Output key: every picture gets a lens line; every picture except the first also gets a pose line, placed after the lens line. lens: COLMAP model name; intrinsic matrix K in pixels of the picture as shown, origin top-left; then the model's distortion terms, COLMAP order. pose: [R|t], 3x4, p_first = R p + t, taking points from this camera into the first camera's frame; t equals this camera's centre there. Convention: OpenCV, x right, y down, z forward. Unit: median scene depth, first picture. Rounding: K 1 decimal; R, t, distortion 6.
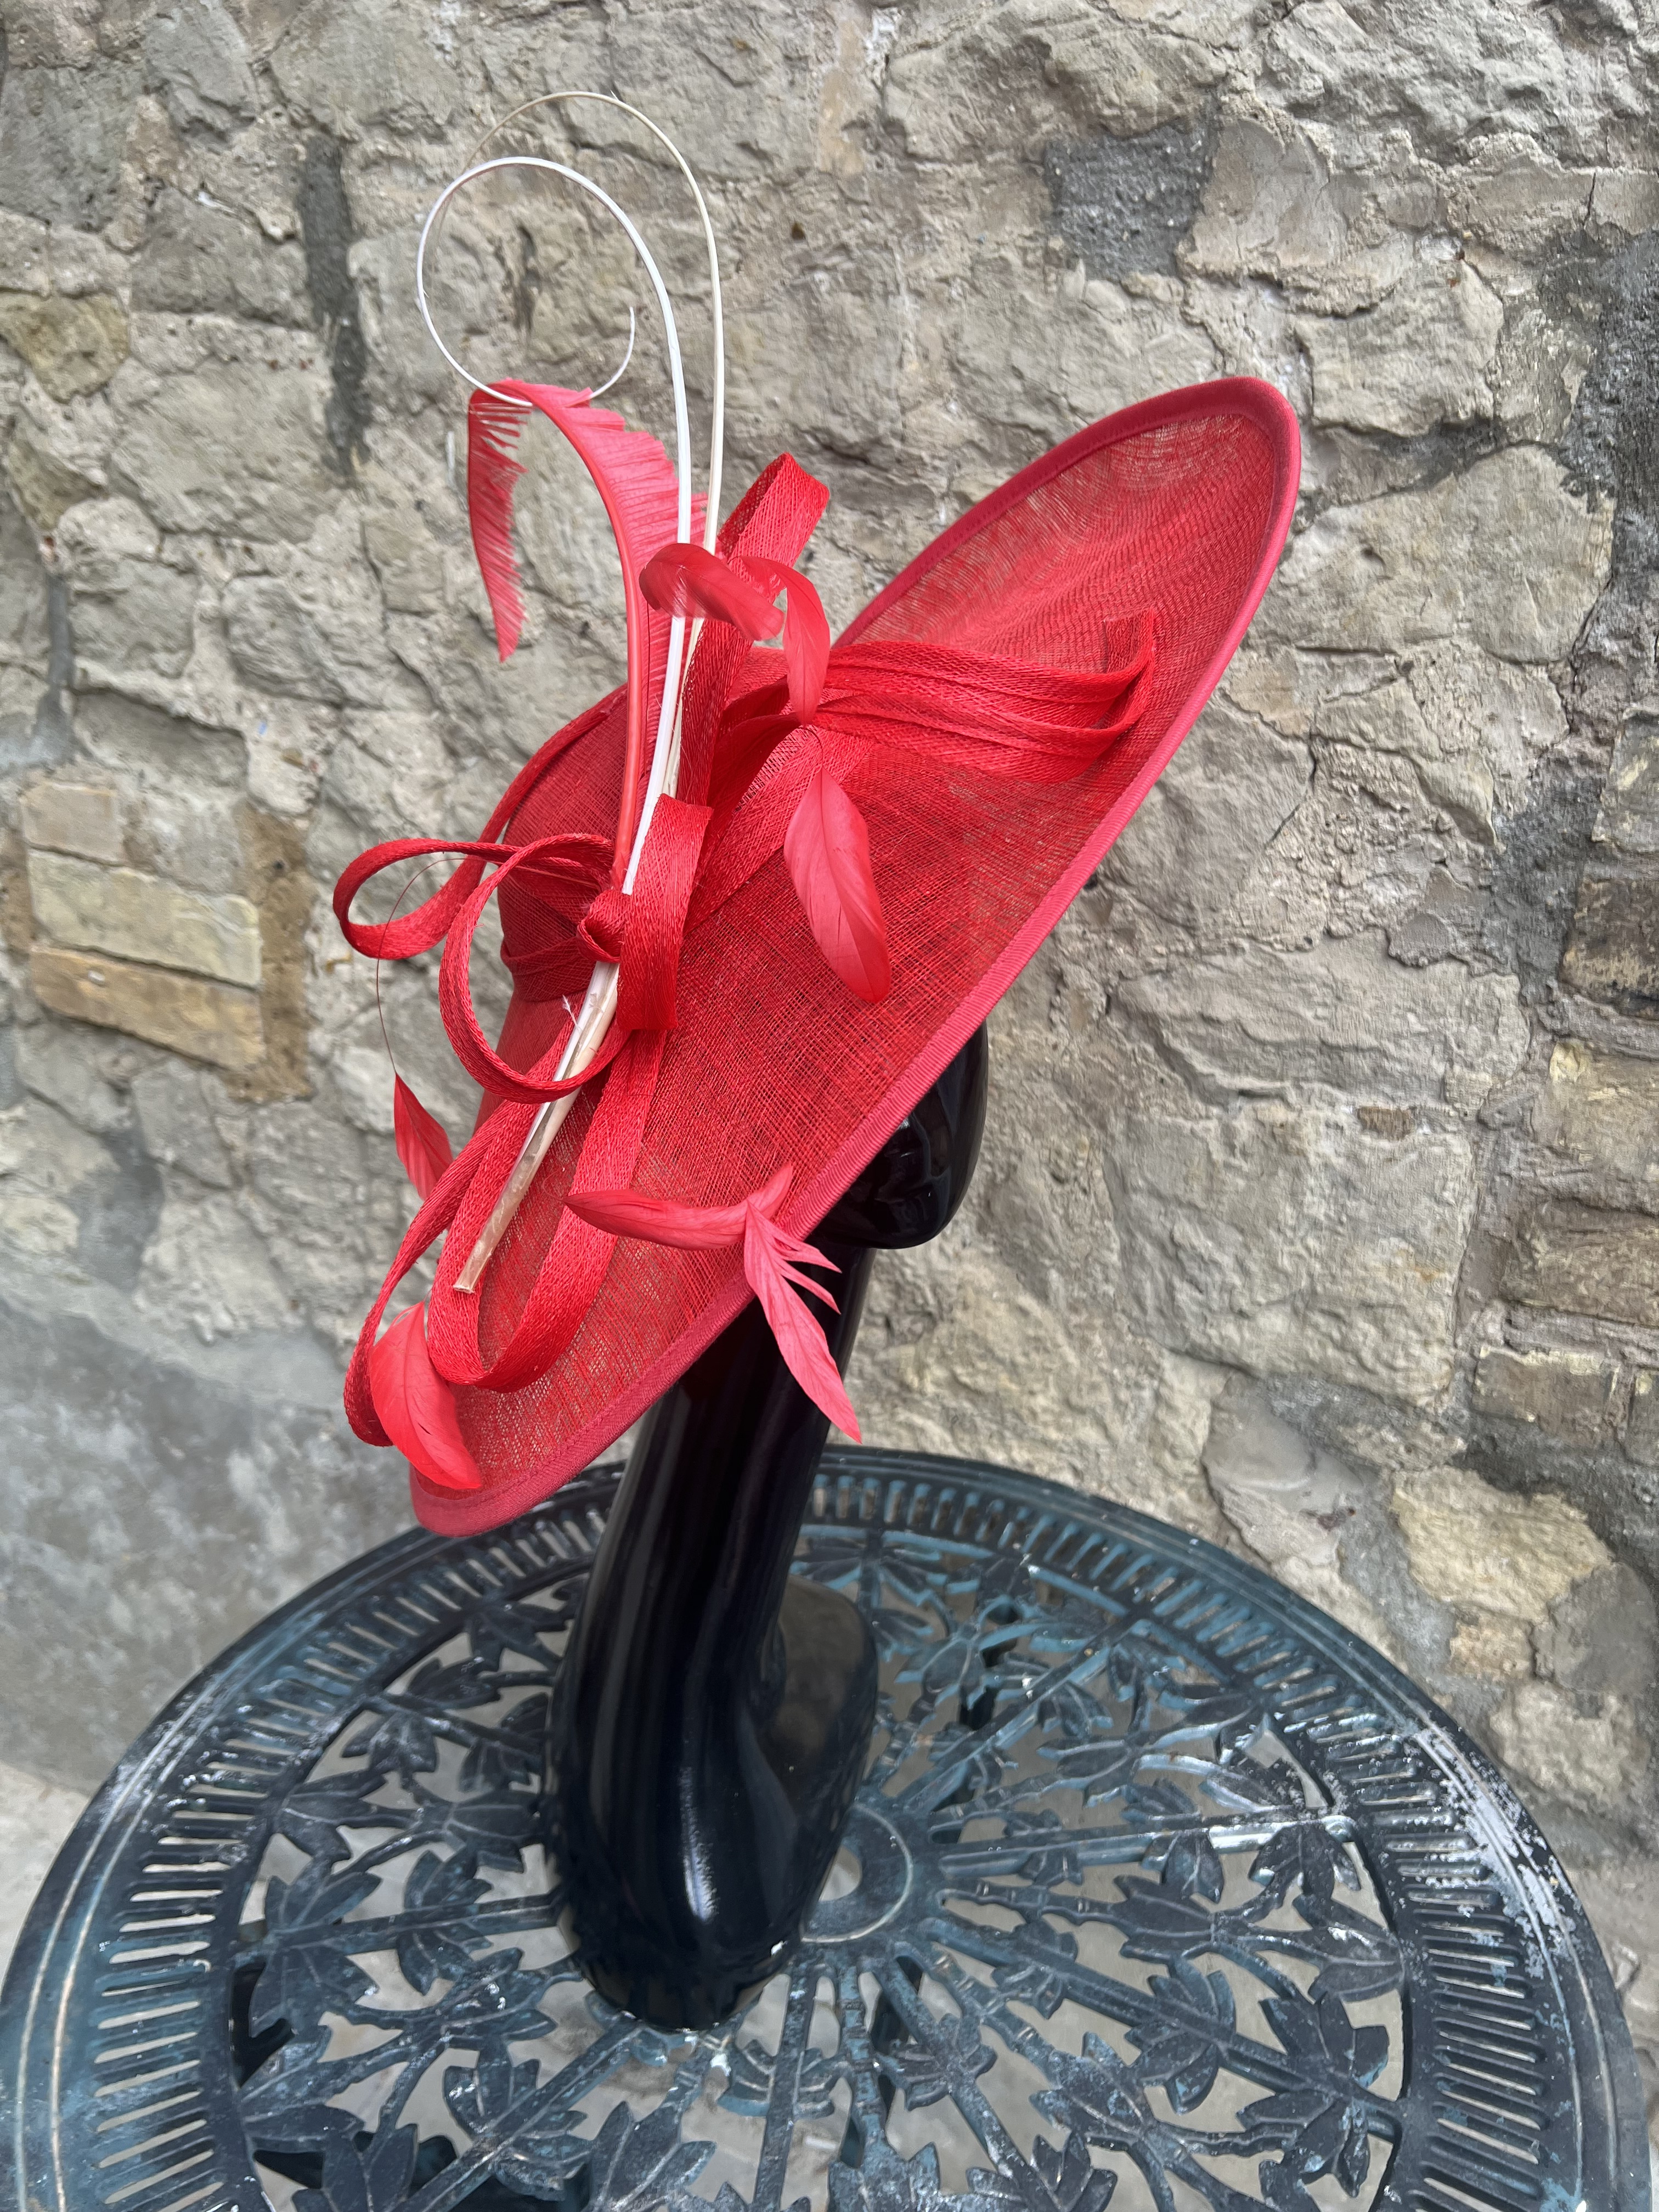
lens RADIAL K [[1679.8, 0, 816.4], [0, 1679.8, 1116.1], [0, 0, 1]] dist [0.015550, -0.016759]
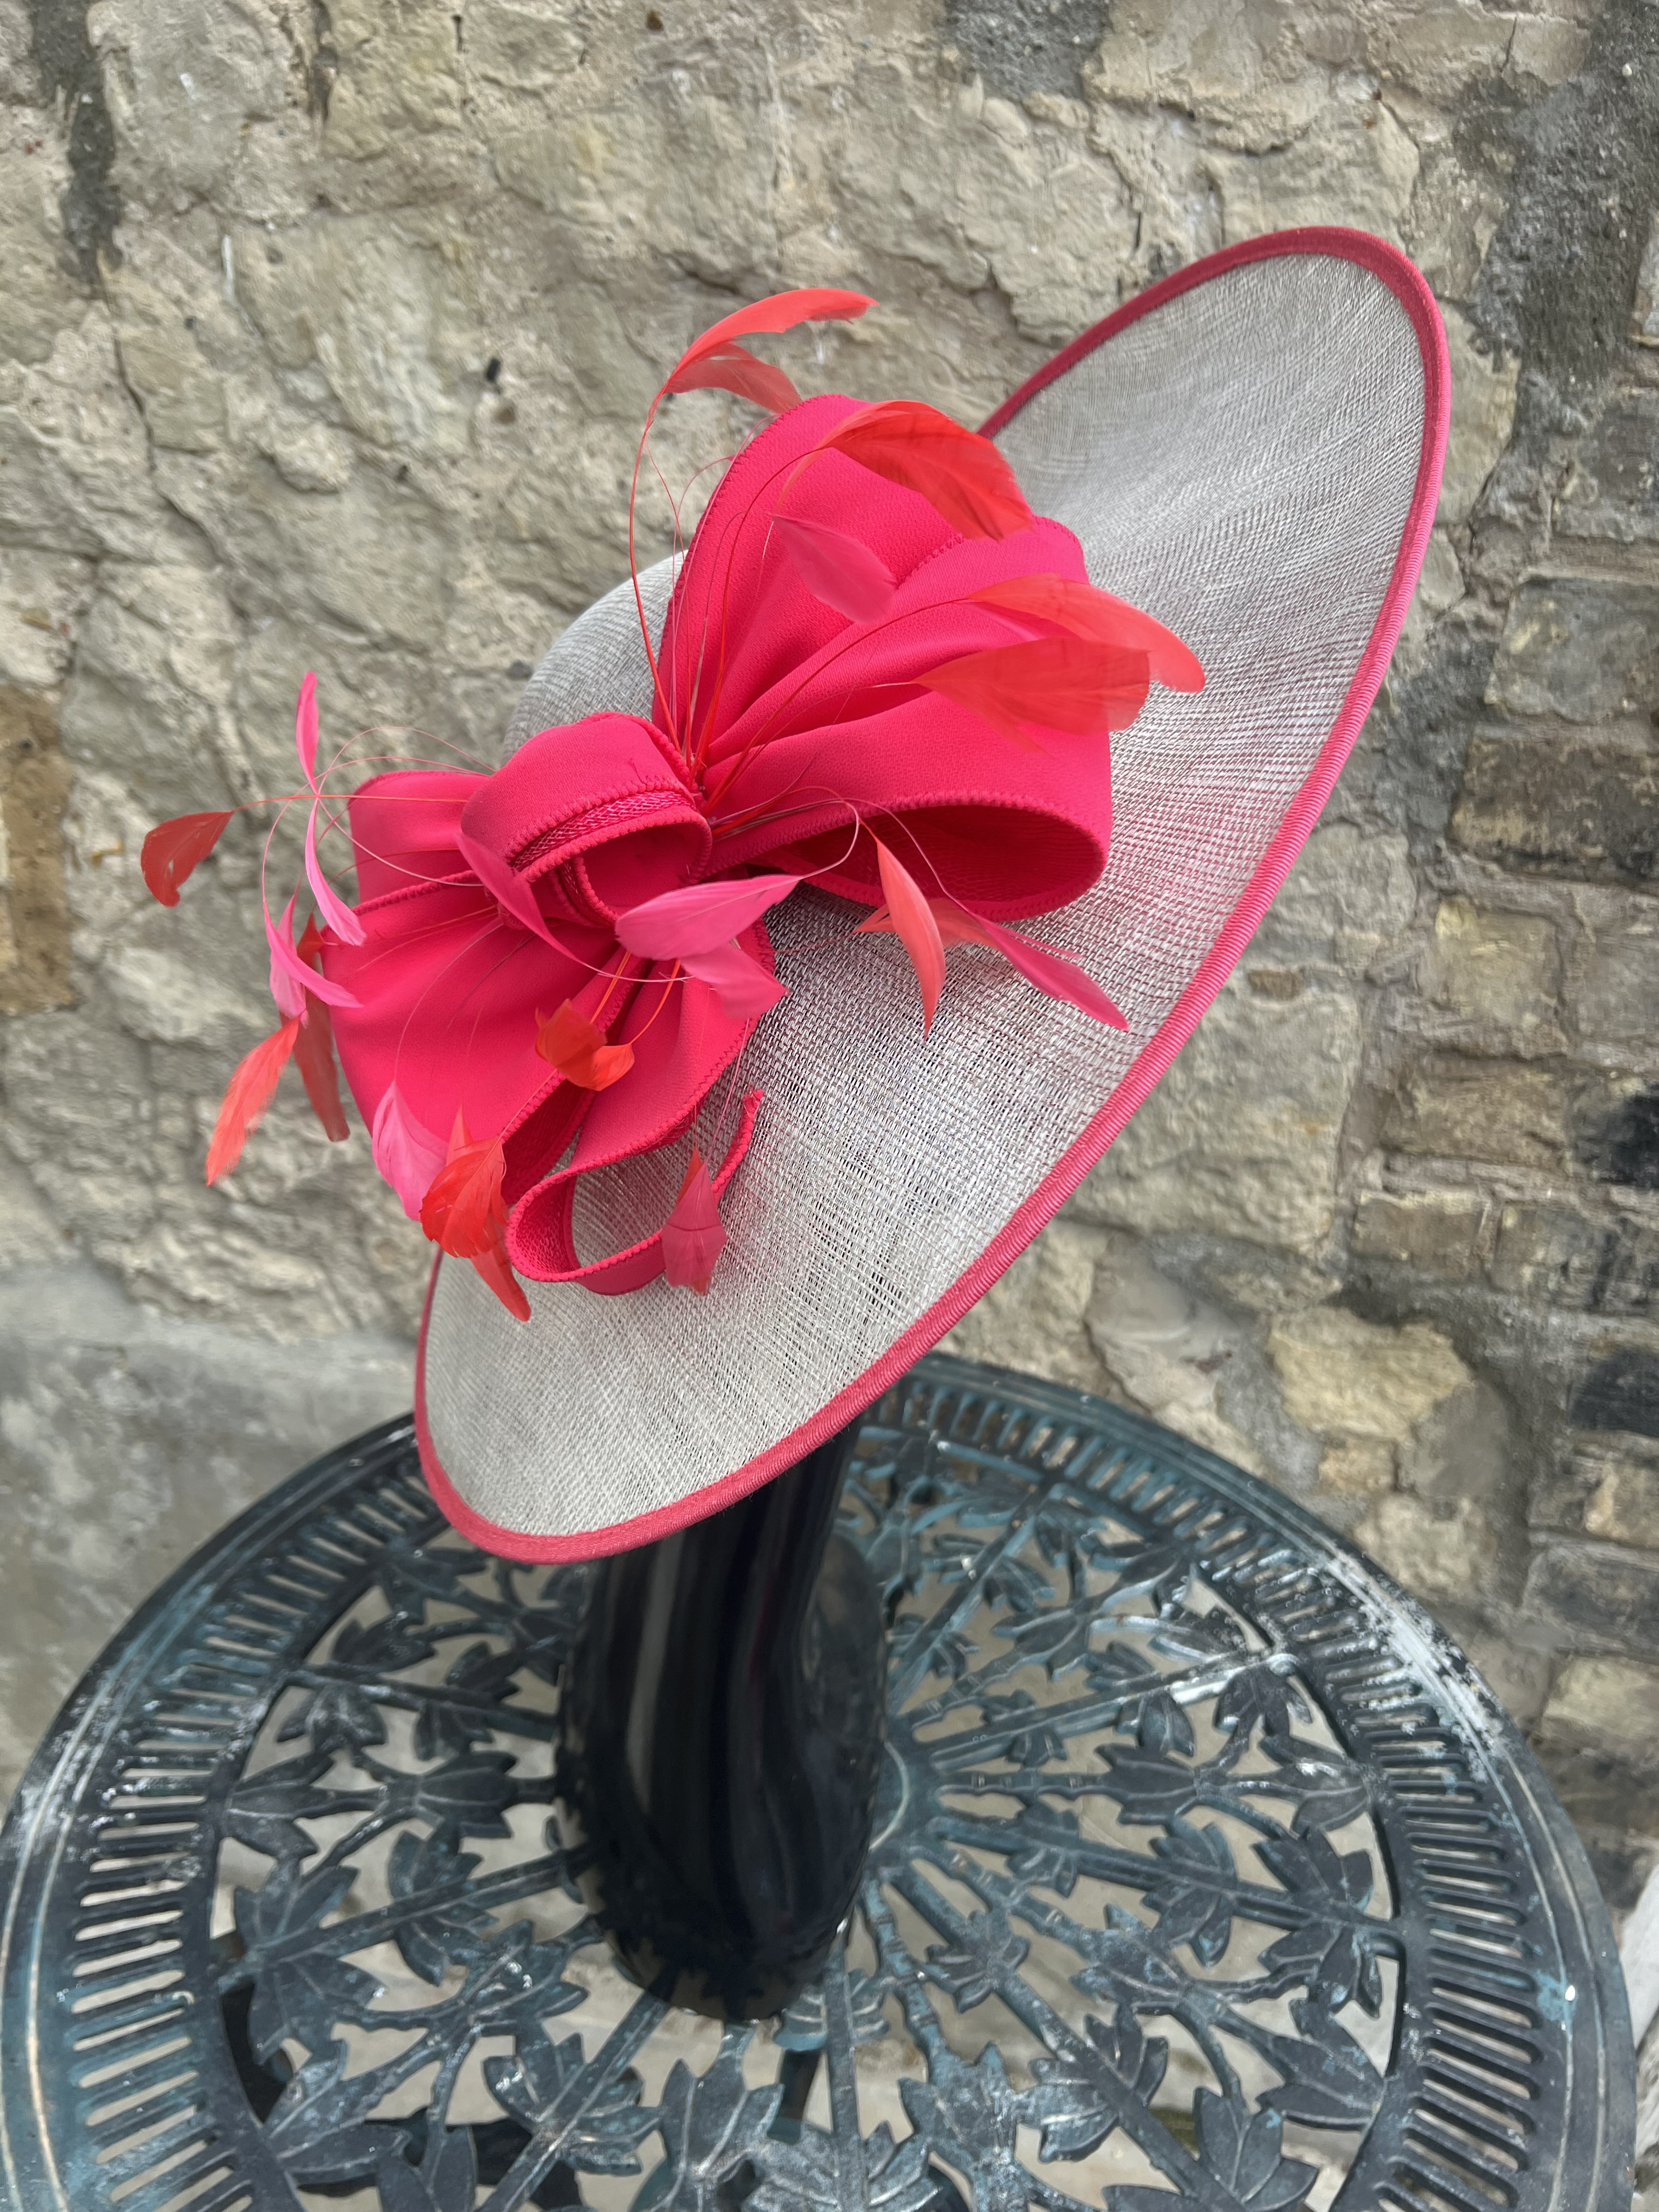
lens RADIAL K [[1684.8, 0, 833.2], [0, 1684.8, 1102.3], [0, 0, 1]] dist [0.025296, -0.036589]
pose [[0.975493, -0.072145, 0.207868, -0.146297], [0.051821, 0.993473, 0.101614, -0.044826], [-0.213843, -0.088352, 0.972864, 0.061790]]
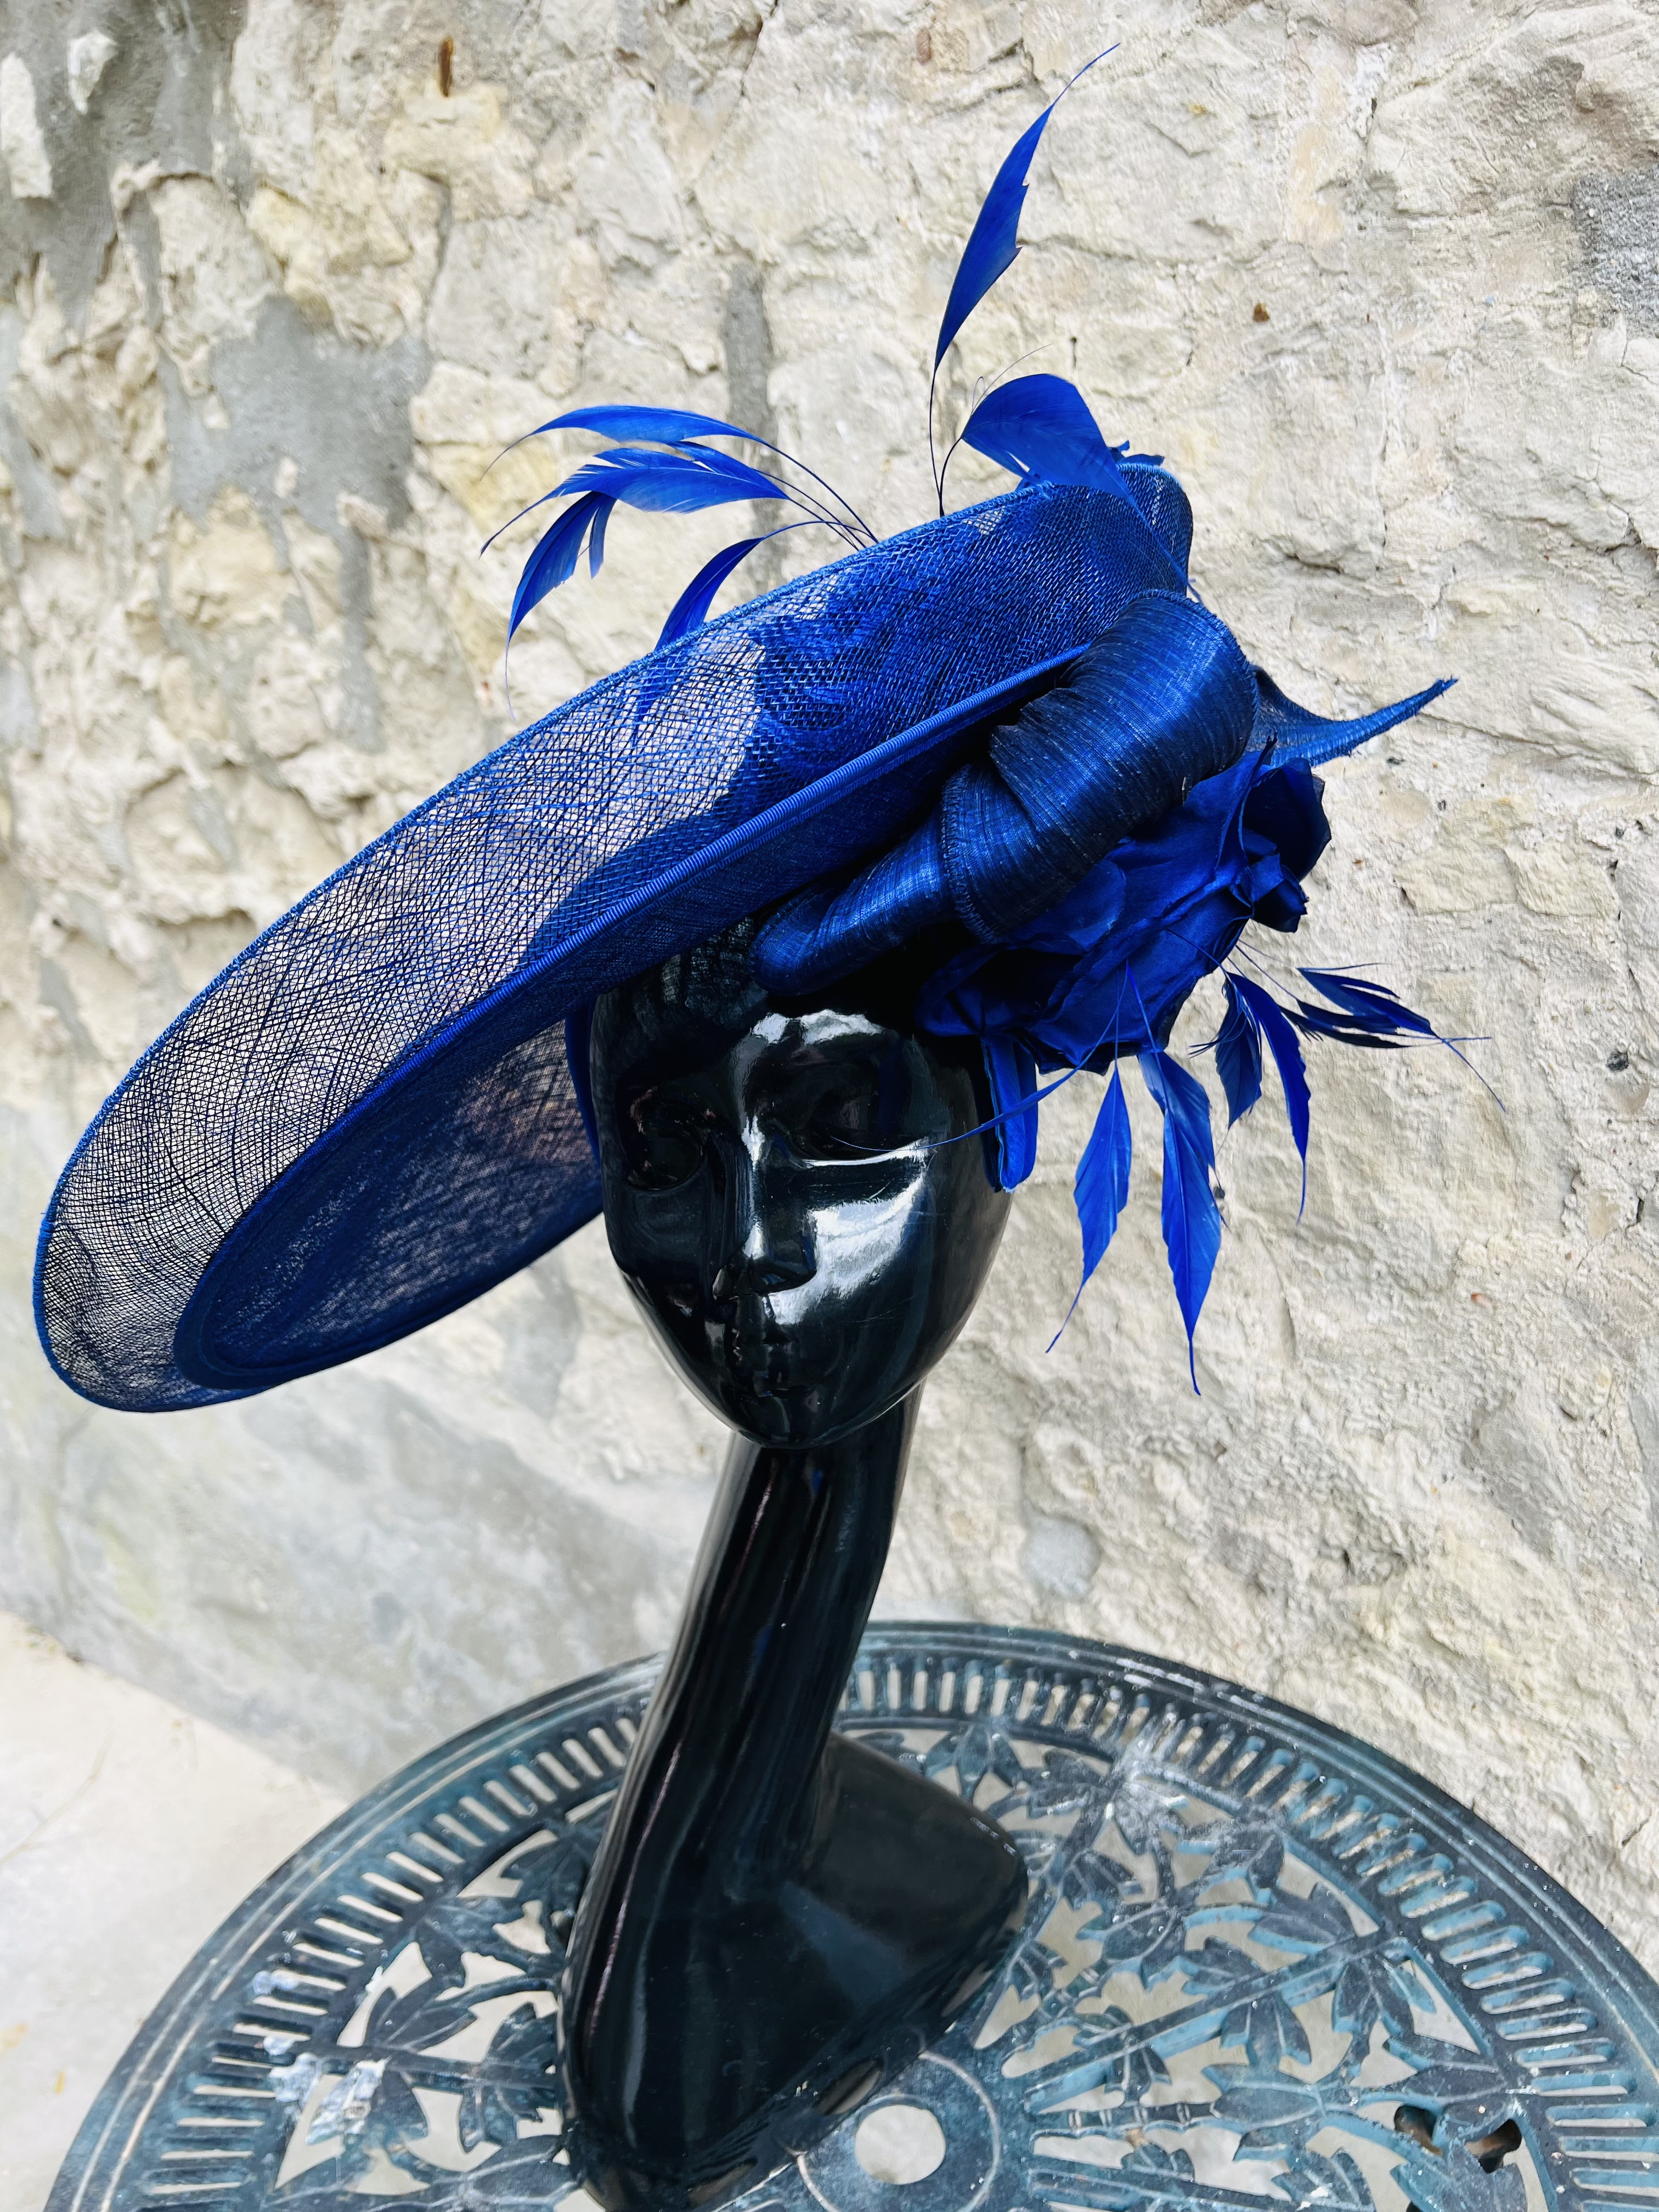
lens RADIAL K [[1703.1, 0, 809.1], [0, 1703.1, 1120.3], [0, 0, 1]] dist [0.022547, -0.029798]
pose [[0.962995, 0.022047, -0.268616, 0.010622], [-0.029522, 0.999280, -0.023821, -0.087244], [0.267898, 0.030870, 0.962953, 0.112680]]
